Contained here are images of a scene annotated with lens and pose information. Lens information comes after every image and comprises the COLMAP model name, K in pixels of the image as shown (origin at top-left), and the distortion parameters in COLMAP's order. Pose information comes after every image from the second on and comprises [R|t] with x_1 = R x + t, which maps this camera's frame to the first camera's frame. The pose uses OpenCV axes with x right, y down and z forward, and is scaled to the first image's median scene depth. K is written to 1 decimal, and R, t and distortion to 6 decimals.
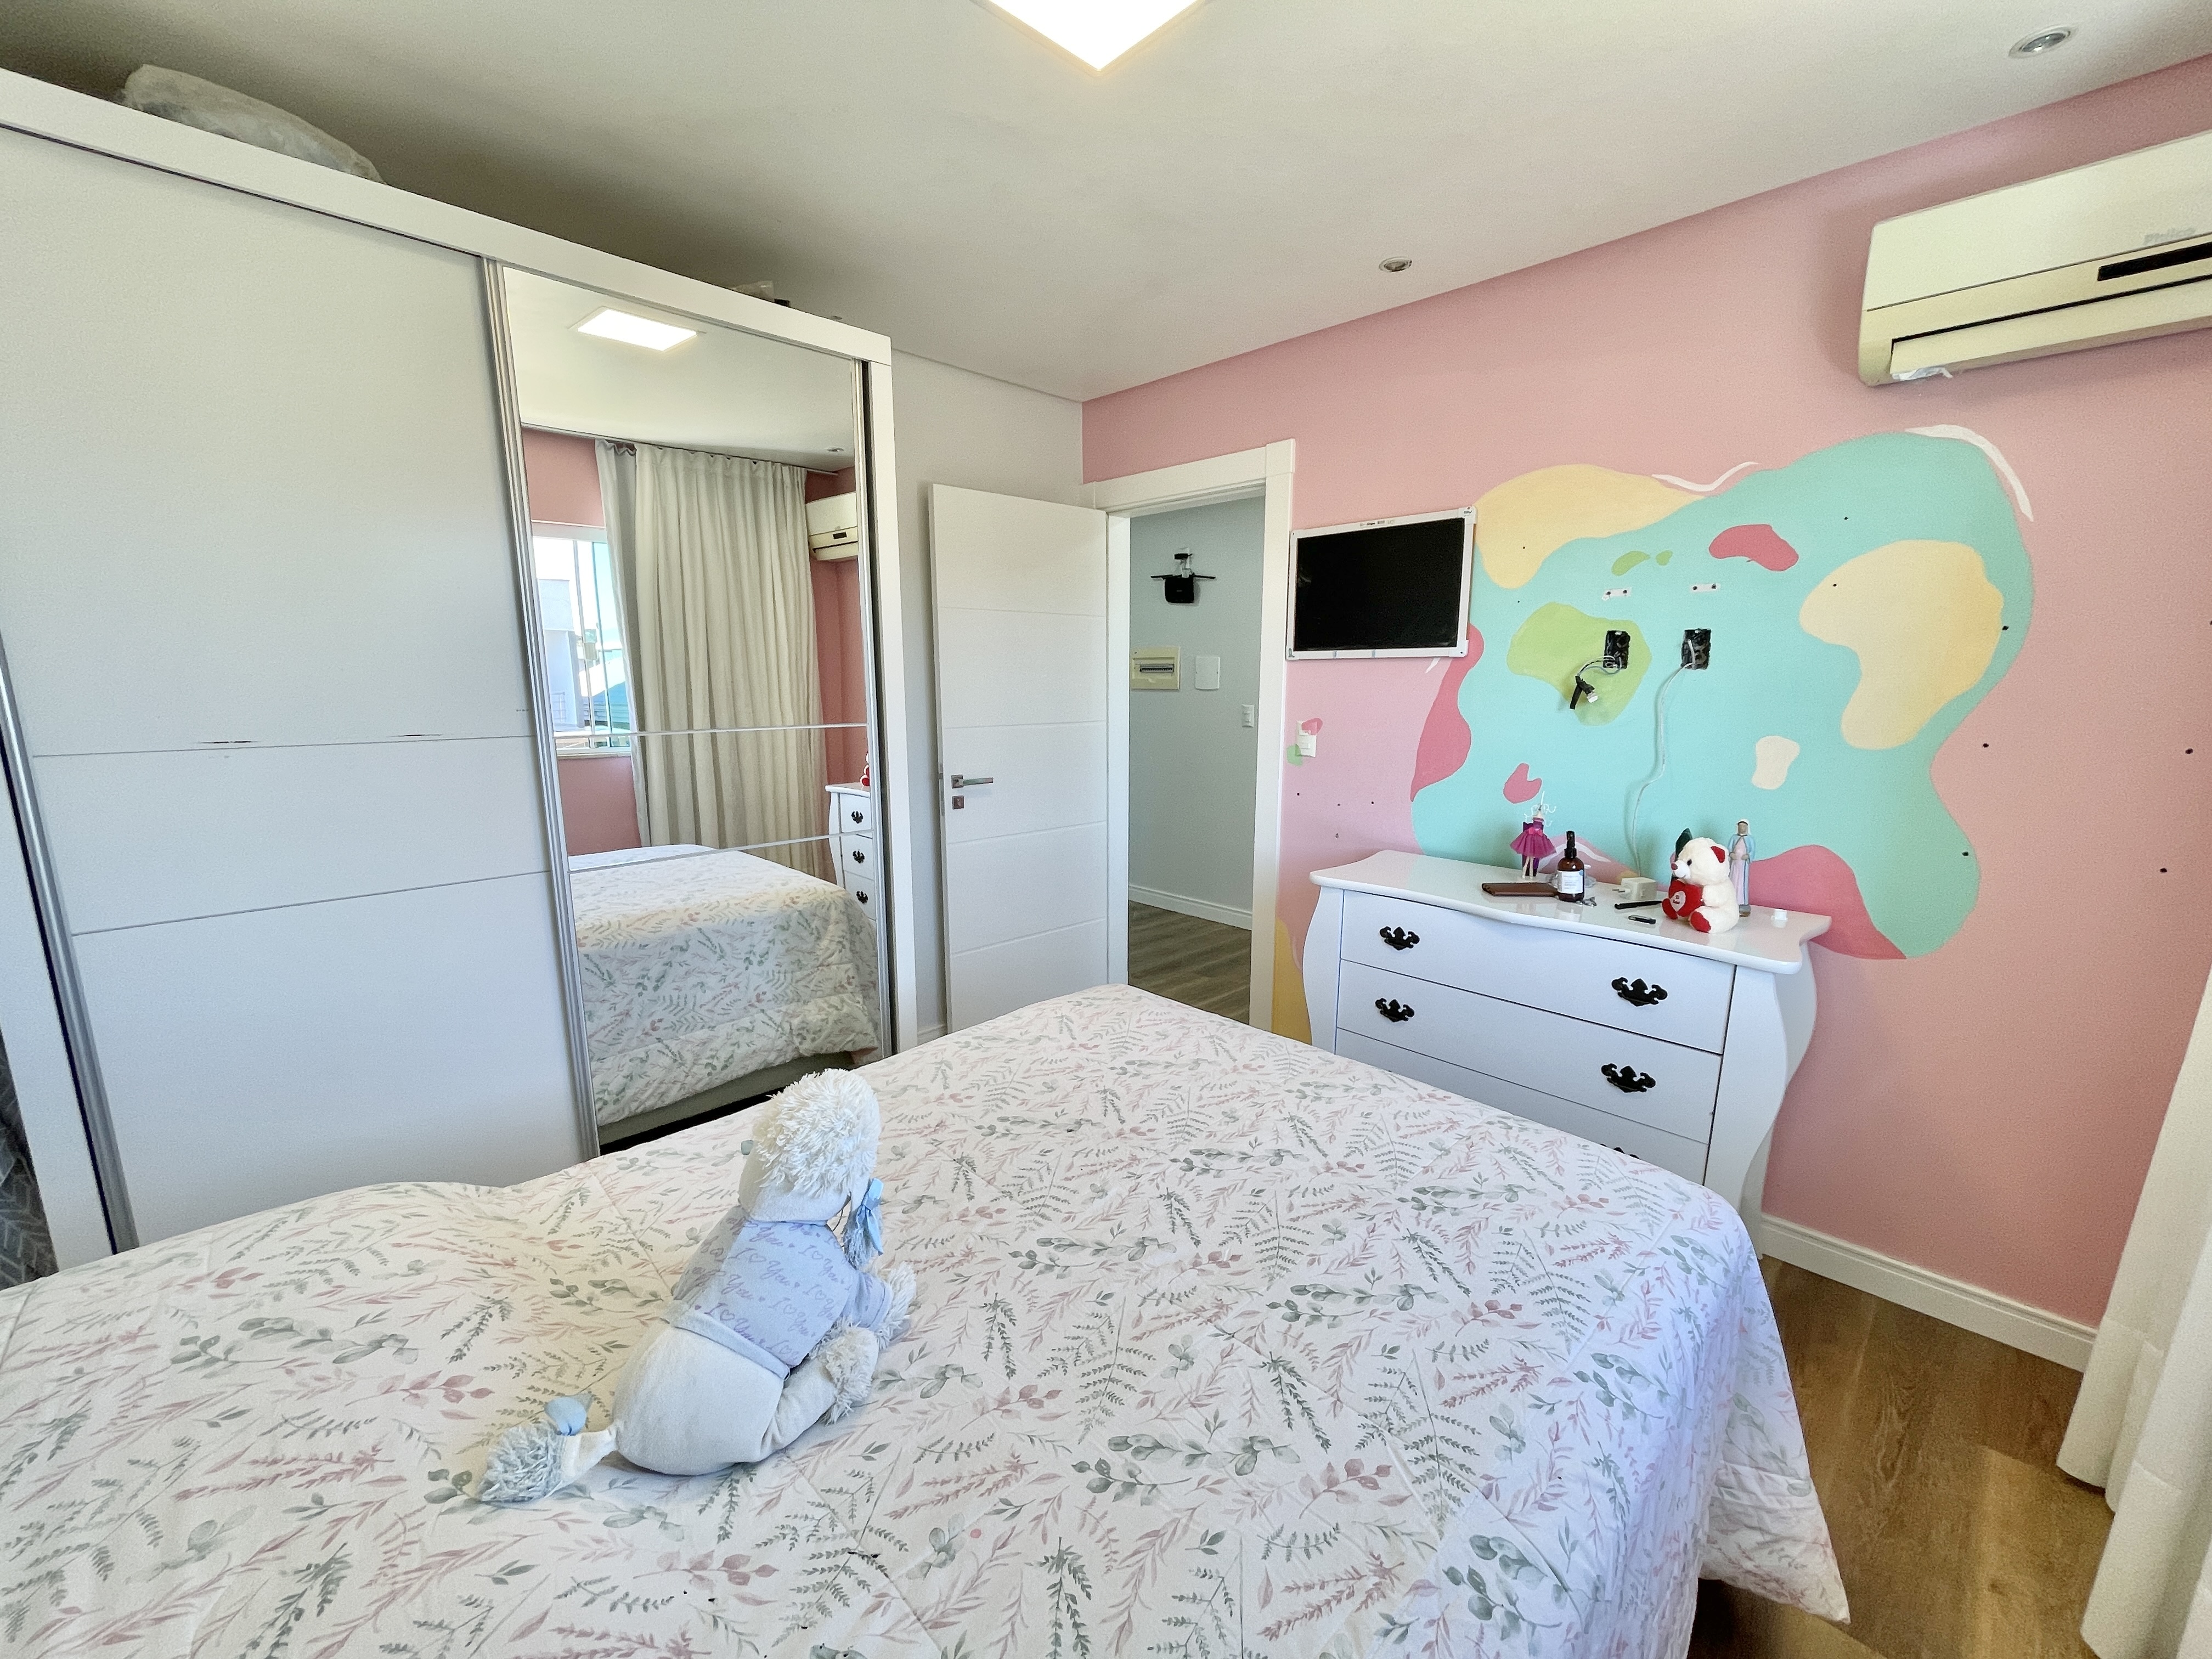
lens RADIAL K [[893.7, 0, 1099.4], [0, 893.7, 838.8], [0, 0, 1]] dist [-0.000824, 0.000216]
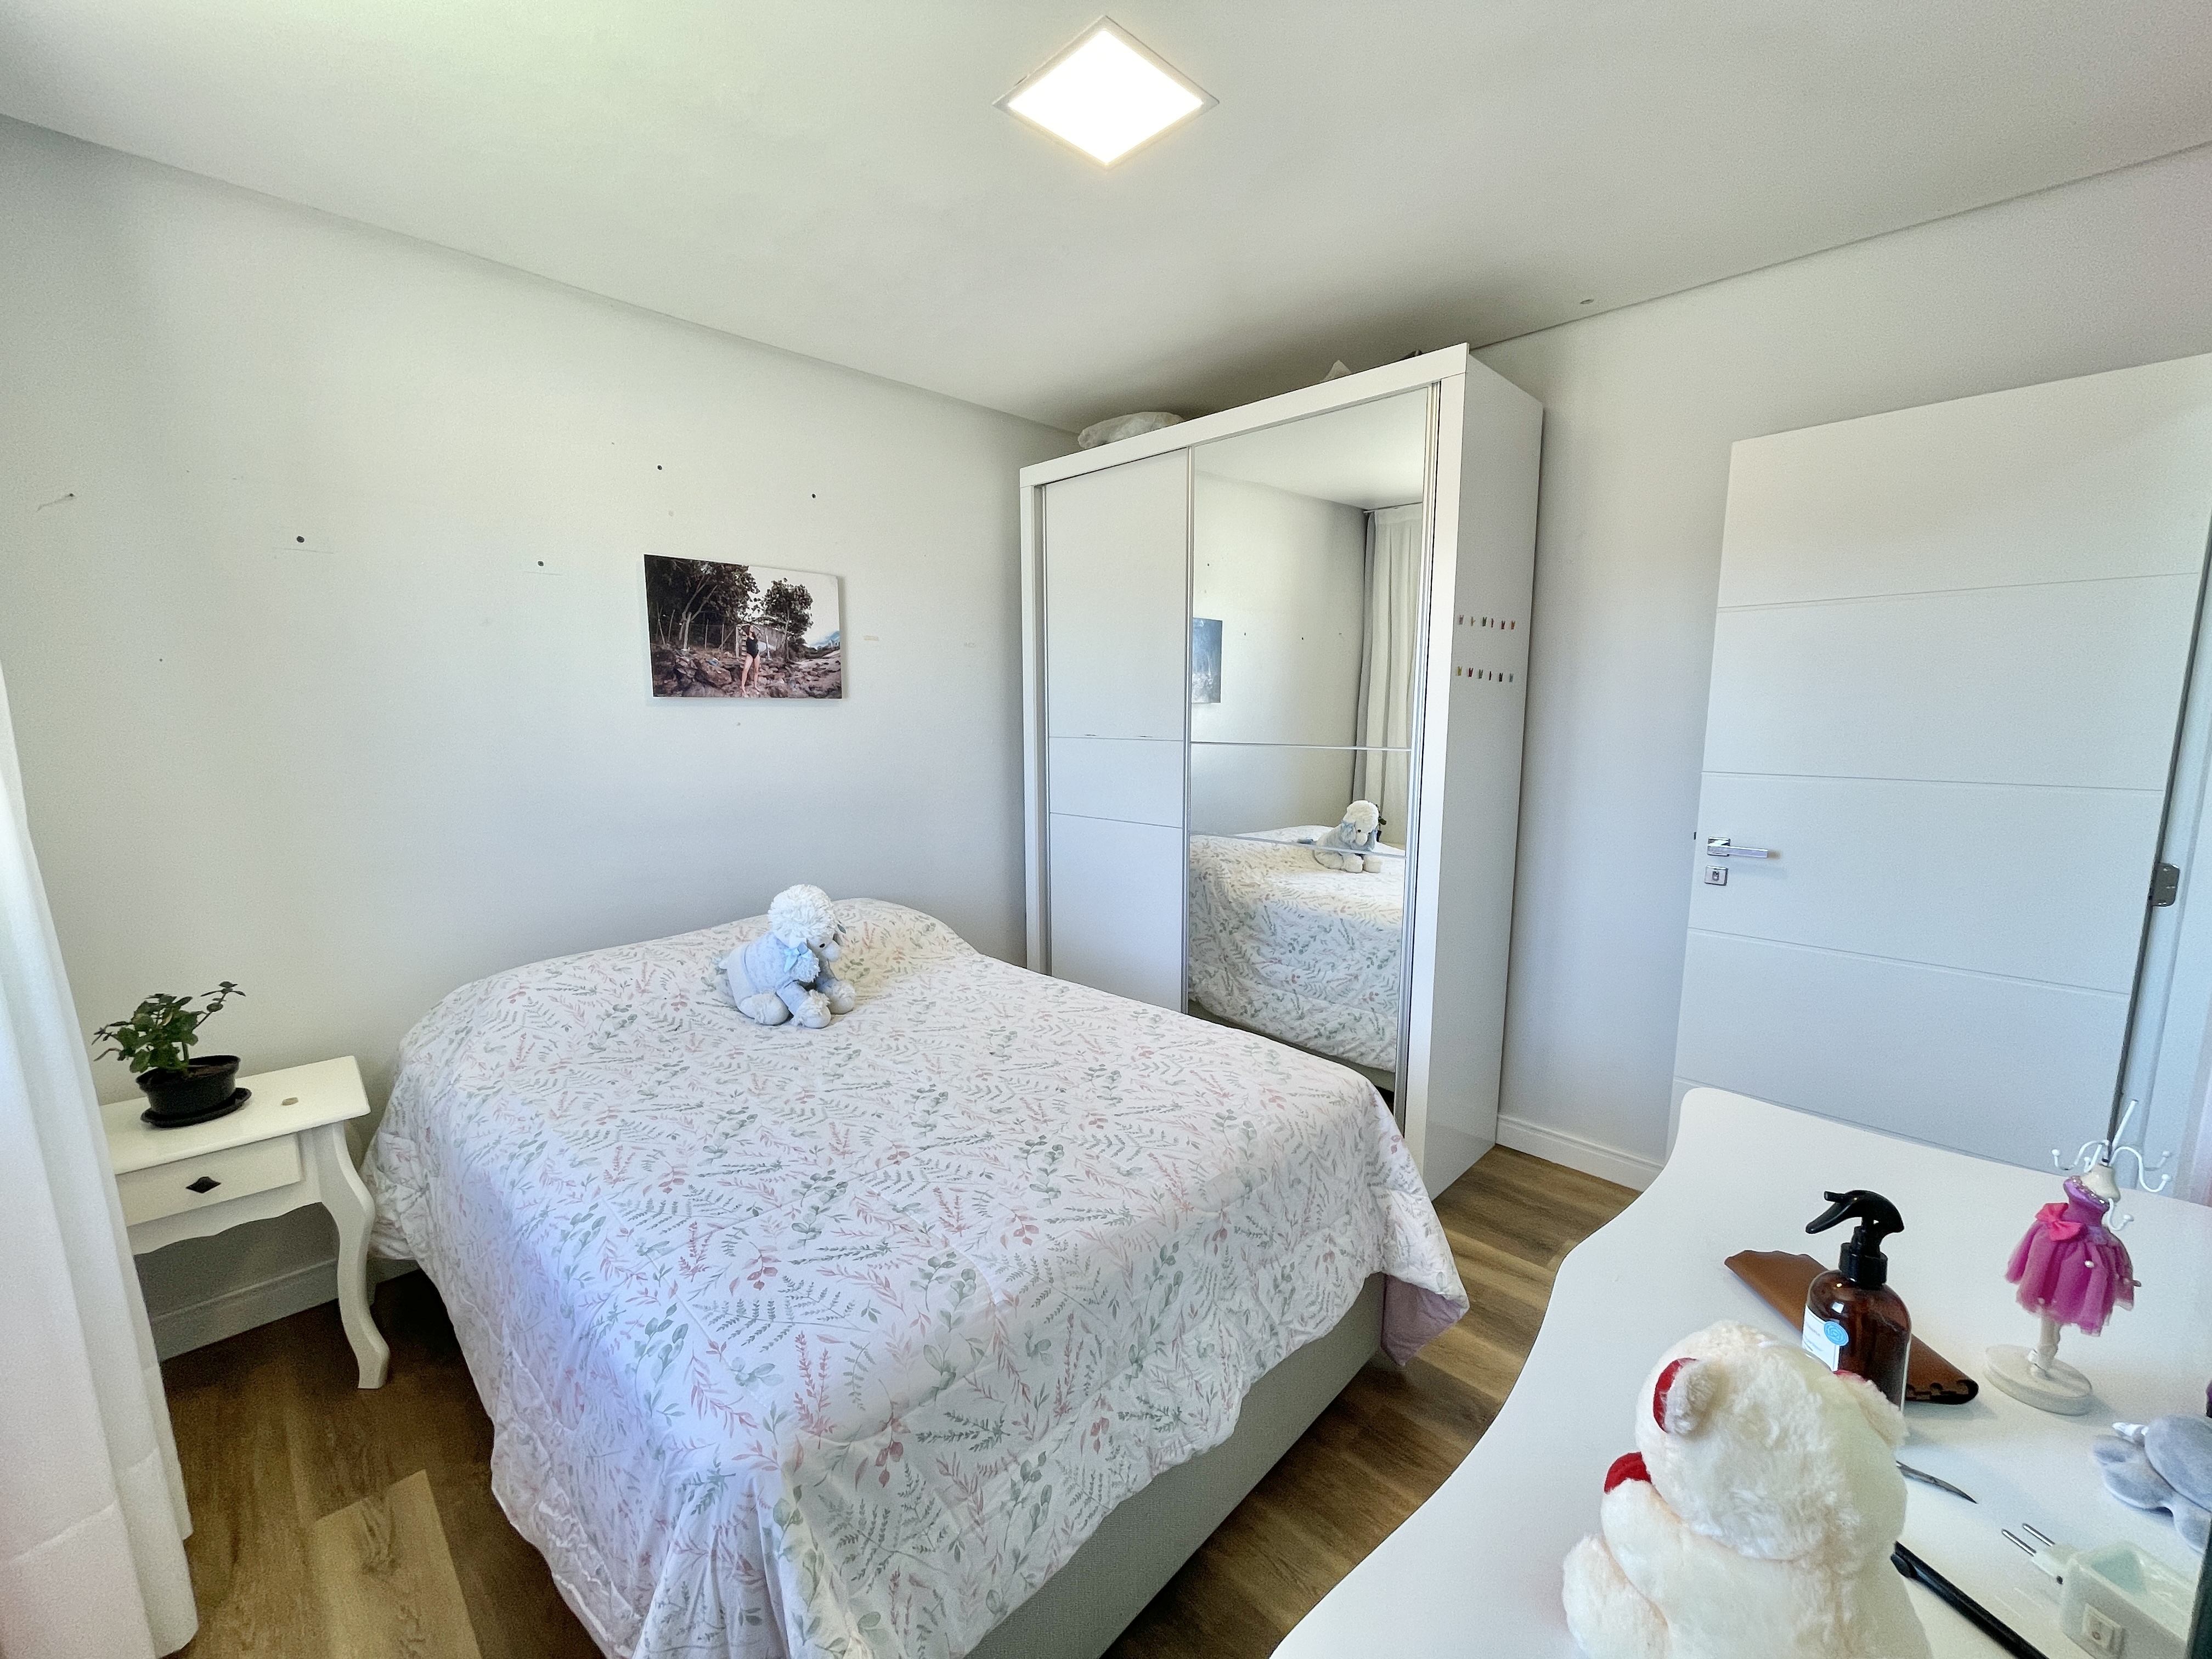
lens RADIAL K [[893.7, 0, 1100.8], [0, 893.7, 830.1], [0, 0, 1]] dist [-0.000824, 0.000216]
pose [[0.015153, 0.137802, -0.990344, 1.185334], [-0.181229, 0.974431, 0.132814, -0.180925], [0.983324, 0.177466, 0.039739, 1.043775]]
